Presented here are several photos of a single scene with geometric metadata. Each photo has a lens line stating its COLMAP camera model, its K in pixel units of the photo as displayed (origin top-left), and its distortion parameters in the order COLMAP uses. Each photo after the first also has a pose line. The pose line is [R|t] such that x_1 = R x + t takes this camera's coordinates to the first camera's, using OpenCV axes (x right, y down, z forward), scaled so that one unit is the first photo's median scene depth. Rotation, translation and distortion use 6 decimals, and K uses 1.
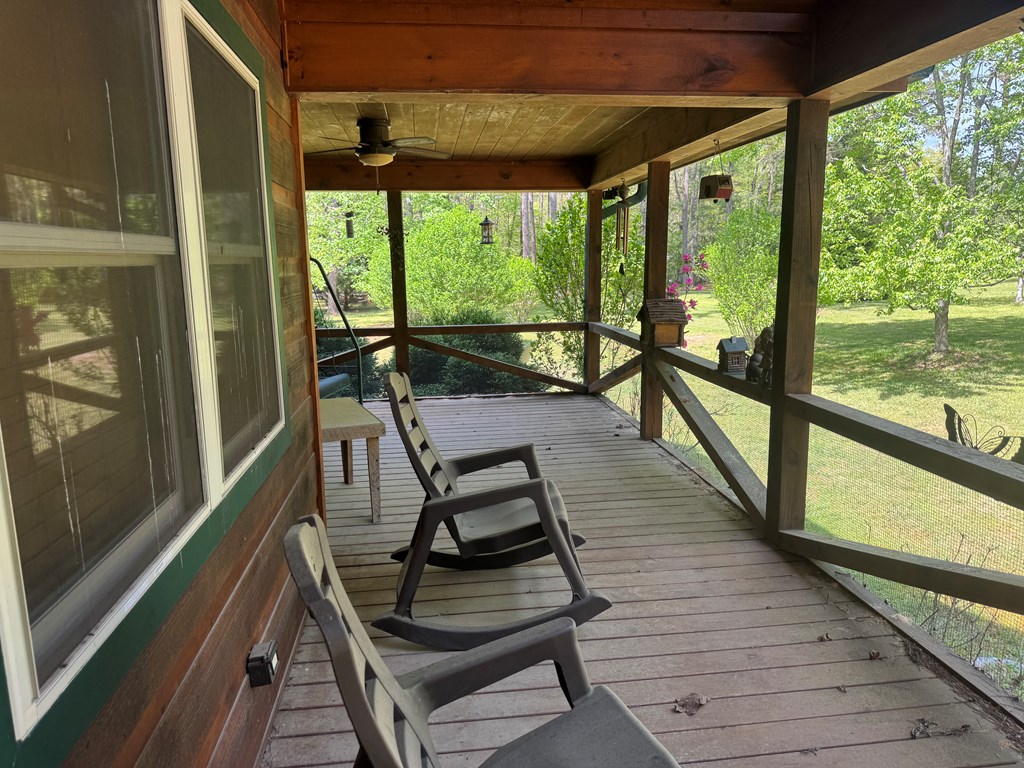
lens RADIAL K [[719.9, 0, 512.0], [0, 719.9, 387.8], [0, 0, 1]] dist [-0.004294, -0.008876]
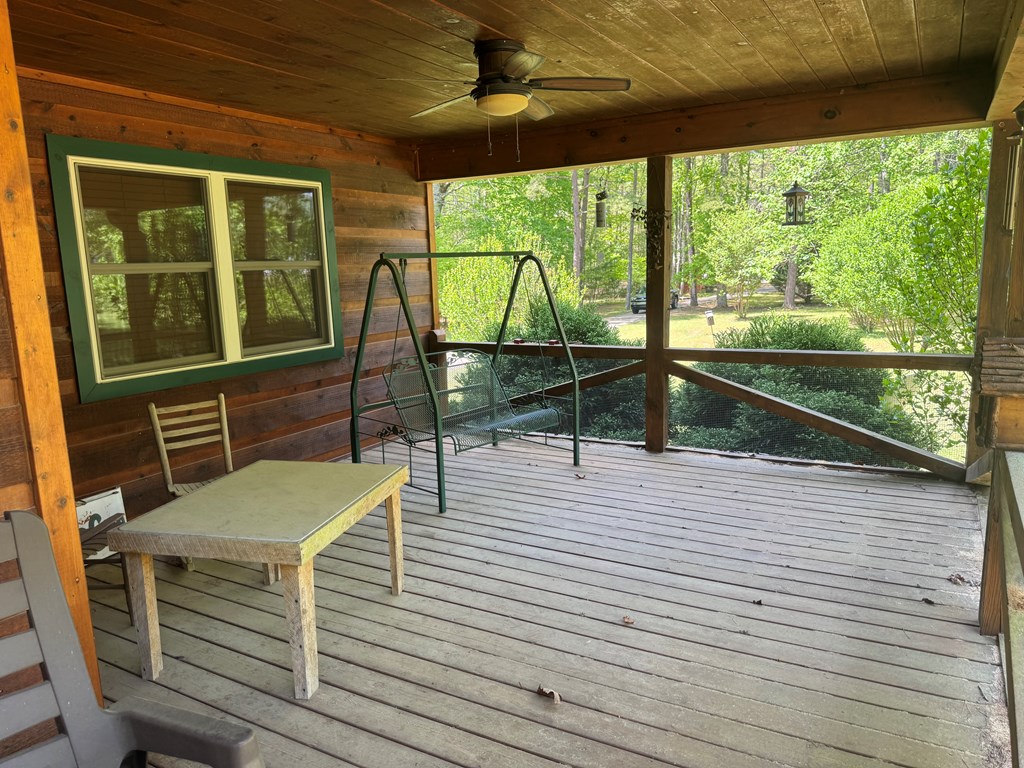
lens RADIAL K [[719.9, 0, 510.9], [0, 719.9, 382.4], [0, 0, 1]] dist [-0.004294, -0.008876]
pose [[0.787618, 0.085869, -0.610151, 0.173774], [-0.080448, 0.996096, 0.036338, -0.066956], [0.610889, 0.020465, 0.791452, 0.357355]]
